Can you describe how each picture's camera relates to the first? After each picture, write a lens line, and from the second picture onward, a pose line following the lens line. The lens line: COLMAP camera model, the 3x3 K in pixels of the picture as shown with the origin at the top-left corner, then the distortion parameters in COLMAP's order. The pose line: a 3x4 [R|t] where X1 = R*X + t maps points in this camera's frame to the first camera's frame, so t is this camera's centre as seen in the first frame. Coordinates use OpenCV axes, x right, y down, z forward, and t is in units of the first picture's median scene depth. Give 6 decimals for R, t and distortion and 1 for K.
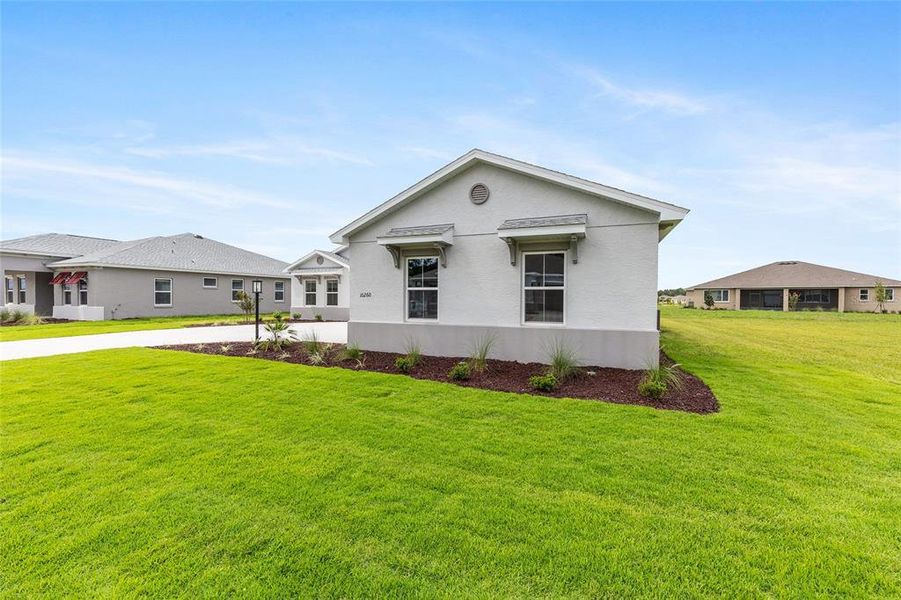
lens RADIAL K [[363.8, 0, 450.5], [0, 363.8, 300.0], [0, 0, 1]] dist [-0.002276, 0.000023]
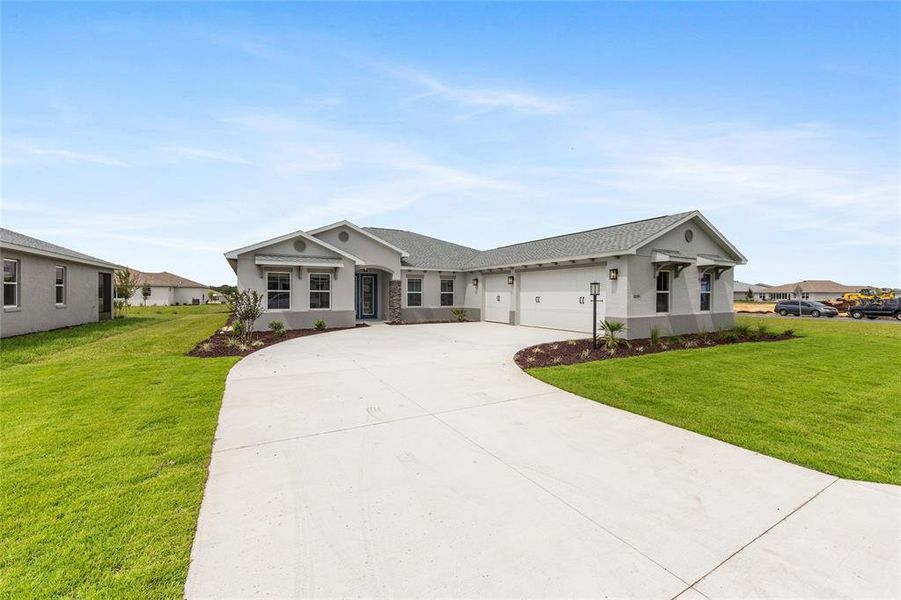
lens RADIAL K [[361.2, 0, 453.0], [0, 361.2, 297.0], [0, 0, 1]] dist [-0.001426, -0.000021]
pose [[0.611649, -0.006137, 0.791106, -1.312757], [0.006783, 0.999974, 0.002513, -0.014537], [-0.791101, 0.003829, 0.611674, 0.579883]]
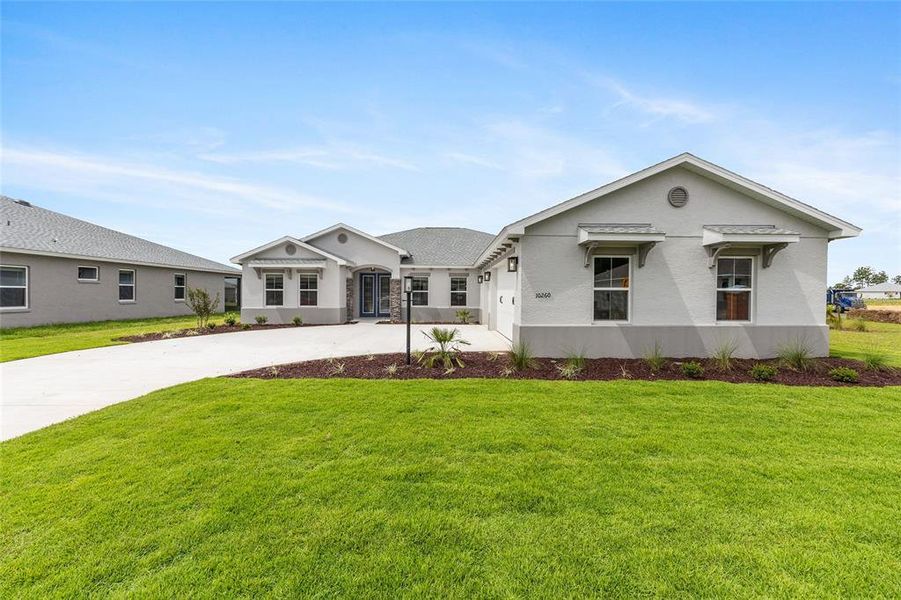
lens RADIAL K [[361.2, 0, 453.0], [0, 361.2, 297.0], [0, 0, 1]] dist [-0.001426, -0.000021]
pose [[0.914273, 0.000542, 0.405099, -0.629131], [0.000038, 0.999999, -0.001424, -0.006166], [-0.405099, 0.001317, 0.914272, 0.224153]]
